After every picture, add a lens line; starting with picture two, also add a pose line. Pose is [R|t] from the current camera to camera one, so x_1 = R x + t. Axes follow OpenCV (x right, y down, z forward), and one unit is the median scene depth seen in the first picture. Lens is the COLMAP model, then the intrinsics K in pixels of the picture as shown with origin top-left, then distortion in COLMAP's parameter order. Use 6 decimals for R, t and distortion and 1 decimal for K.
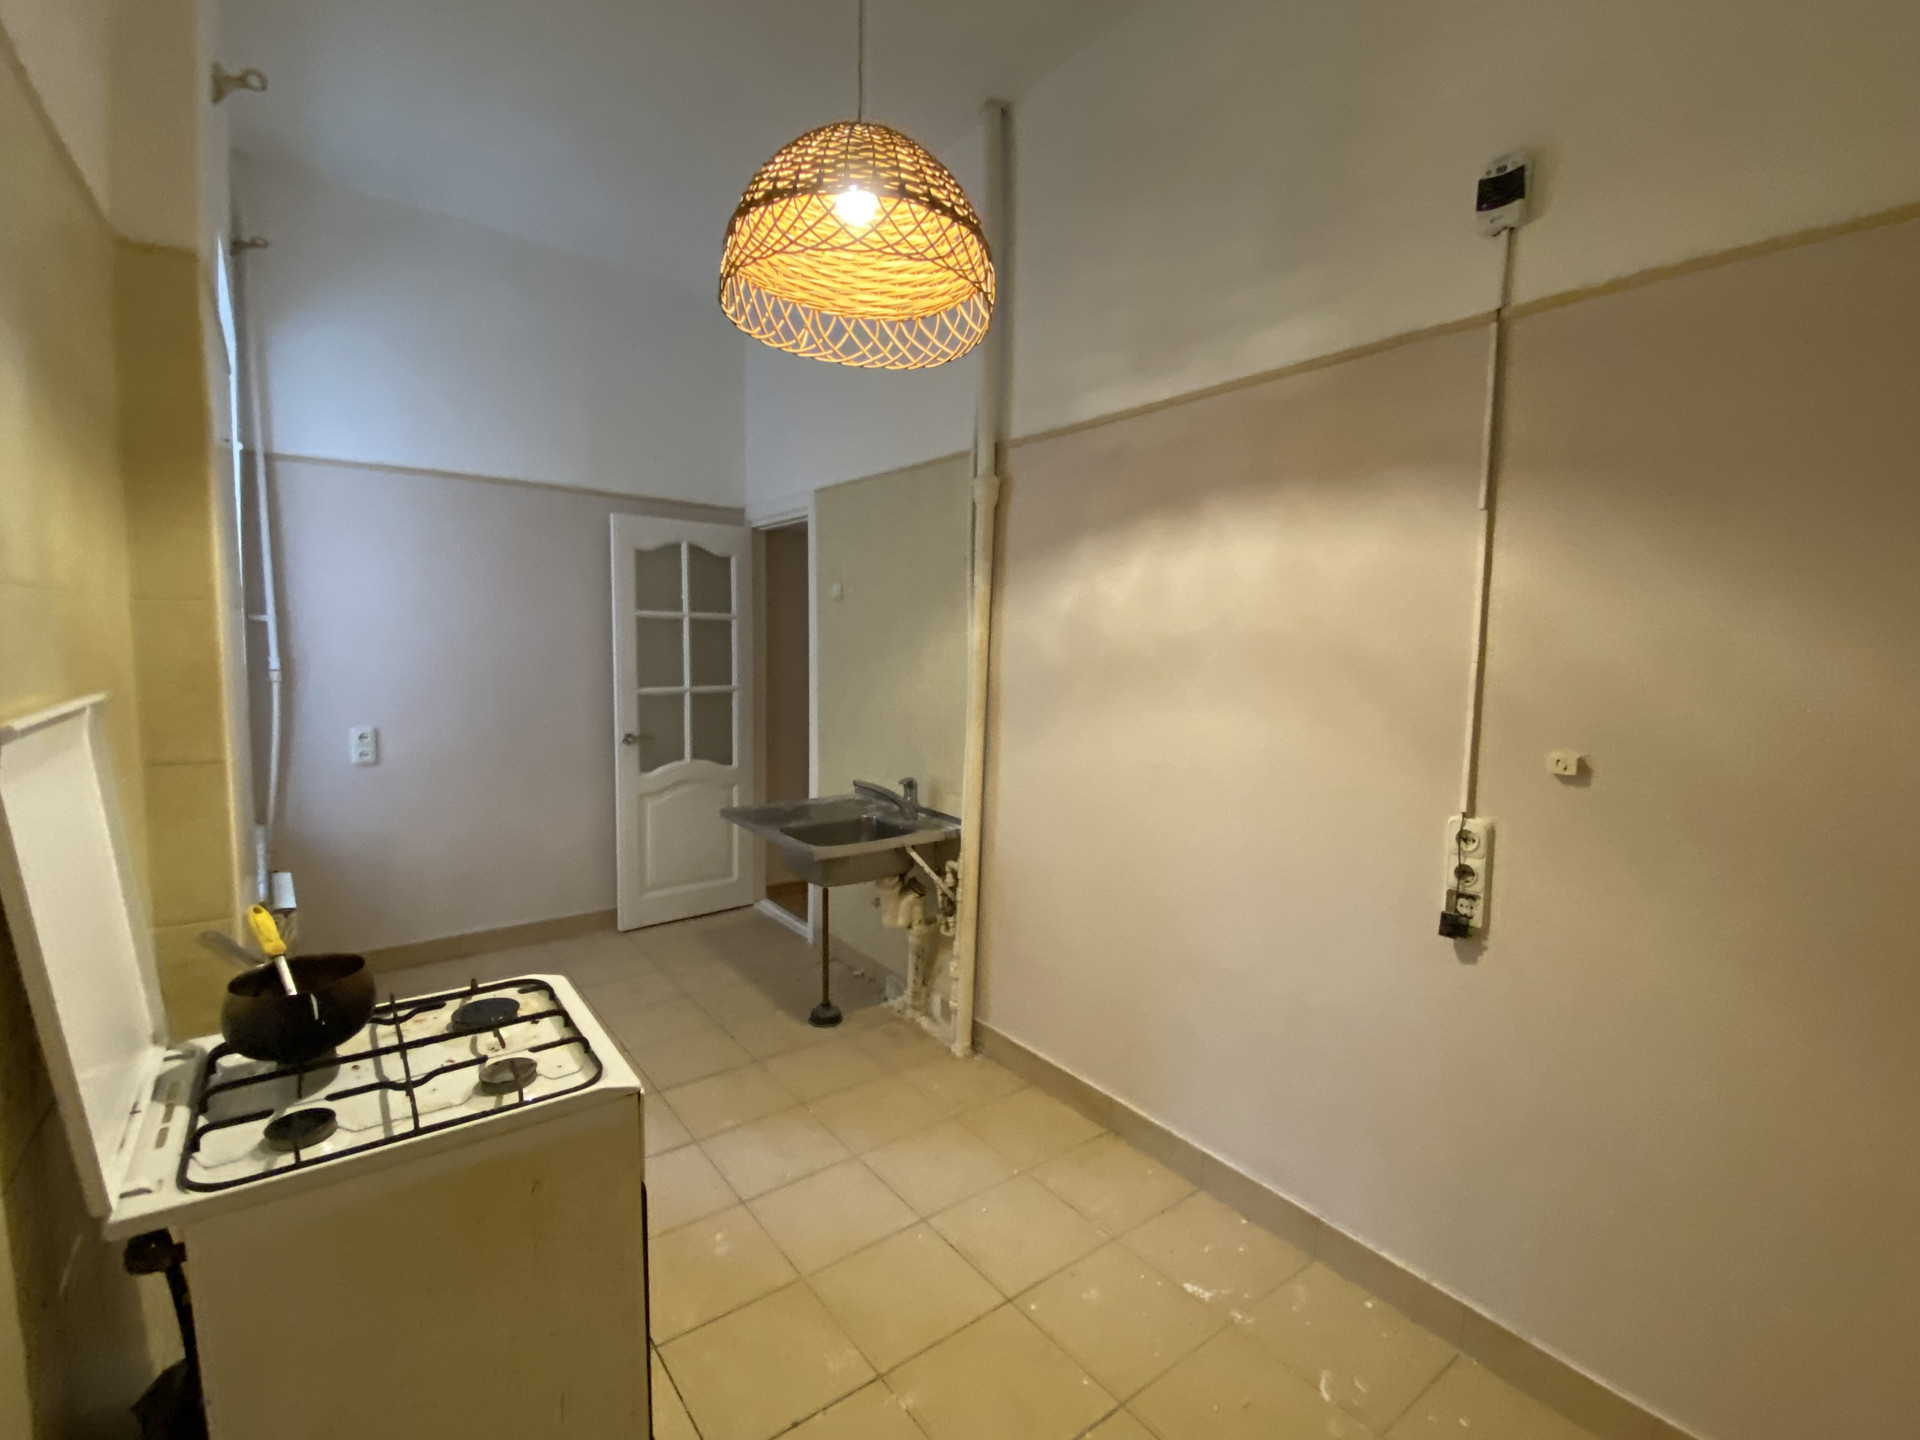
lens RADIAL K [[861.3, 0, 957.4], [0, 861.3, 719.1], [0, 0, 1]] dist [-0.000718, -0.000124]
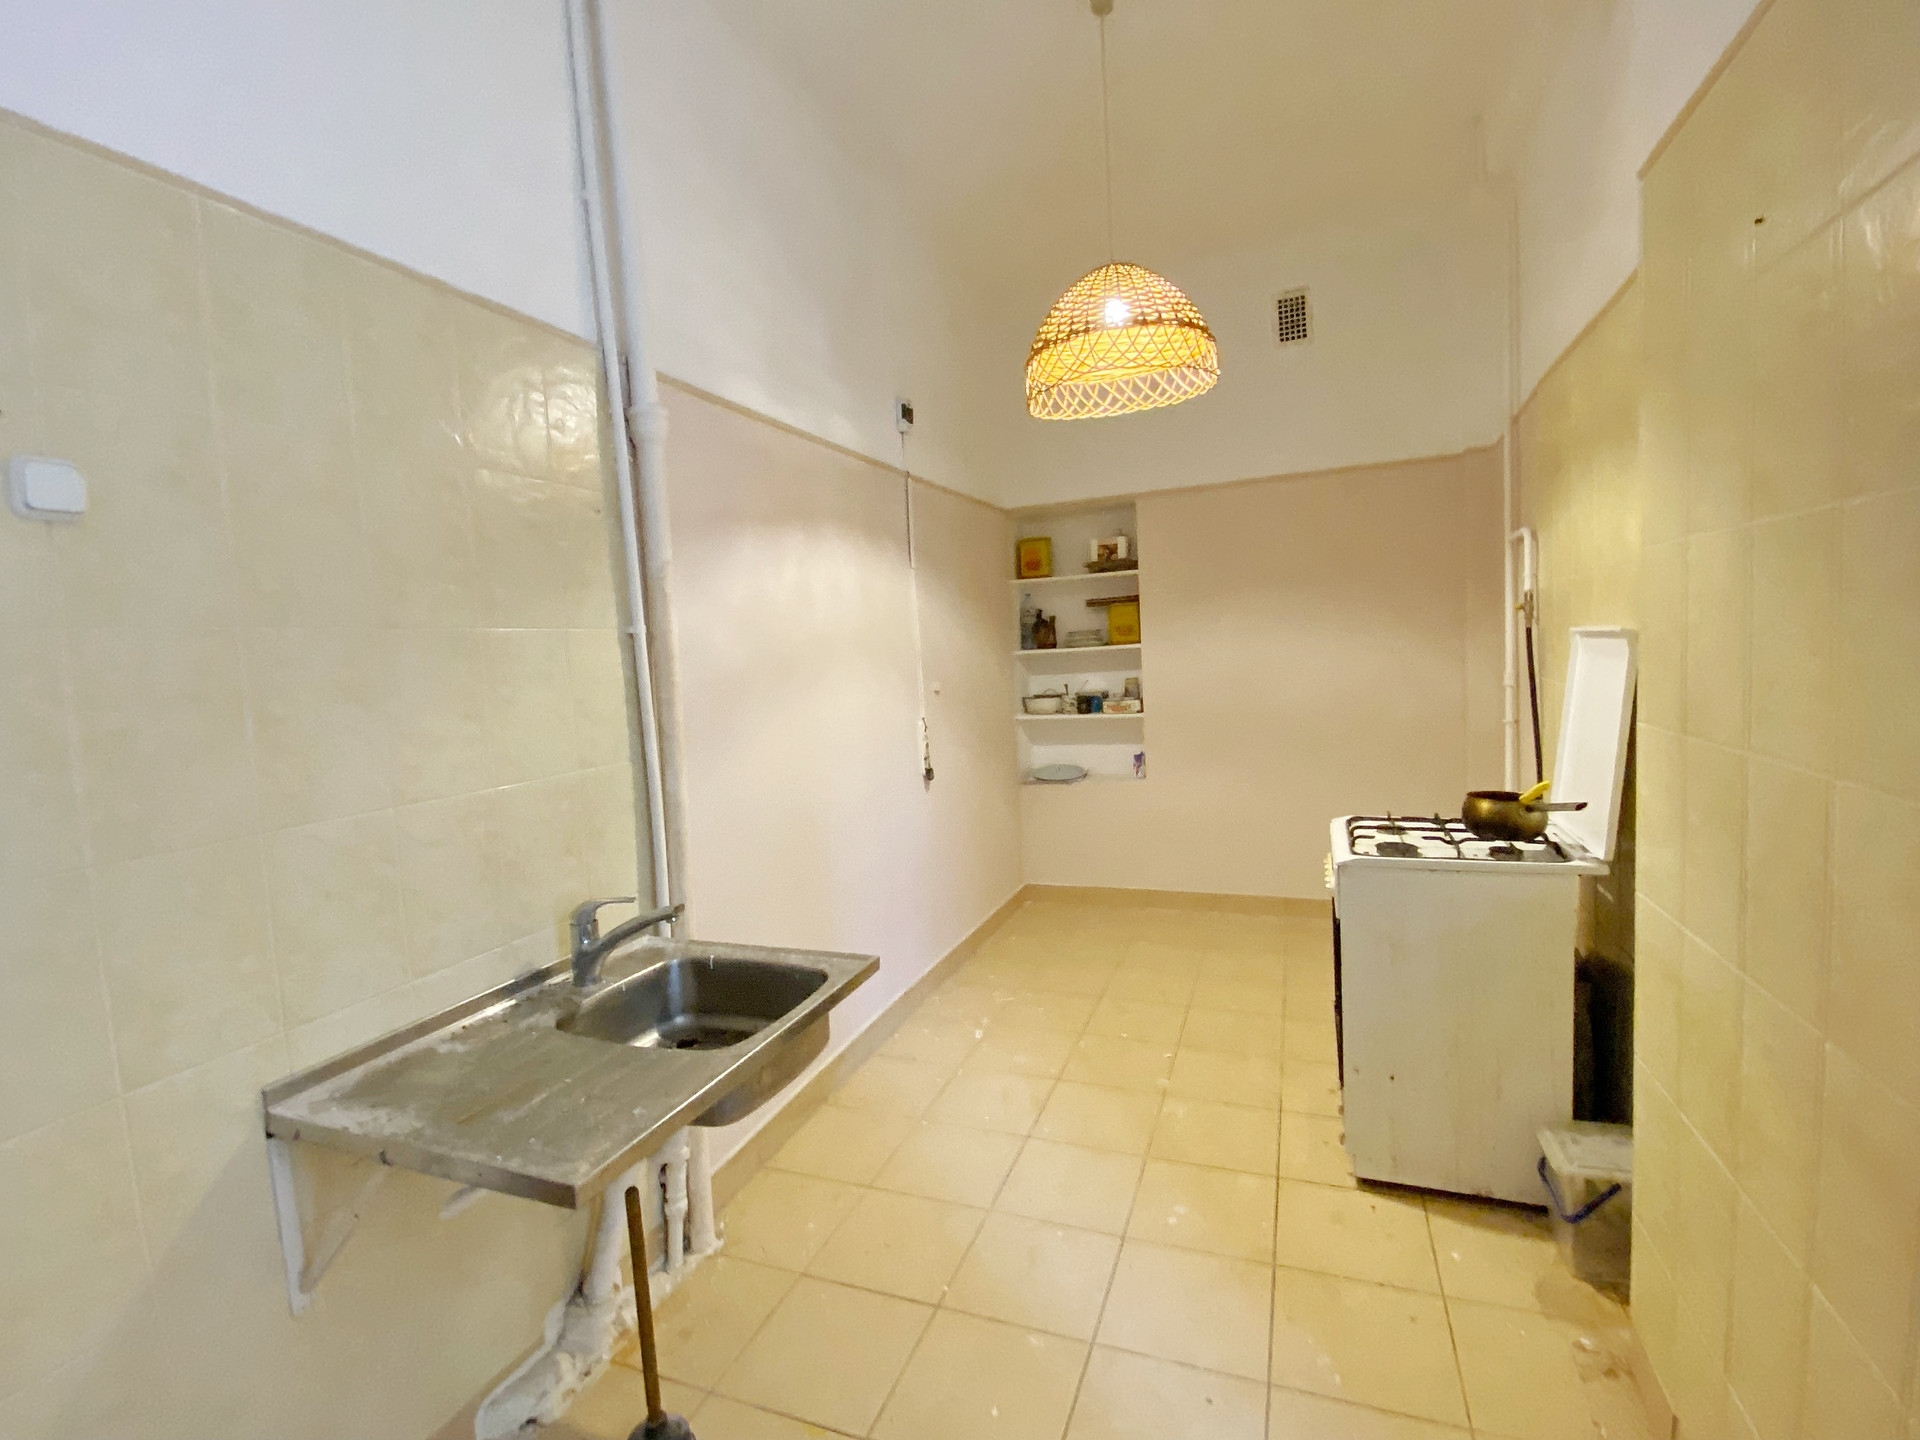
lens RADIAL K [[861.3, 0, 960.3], [0, 861.3, 719.4], [0, 0, 1]] dist [-0.000718, -0.000124]
pose [[-0.518542, -0.055155, 0.853272, -1.017649], [0.131556, 0.980889, 0.143352, -0.140443], [-0.844871, 0.186587, -0.501376, 1.690923]]
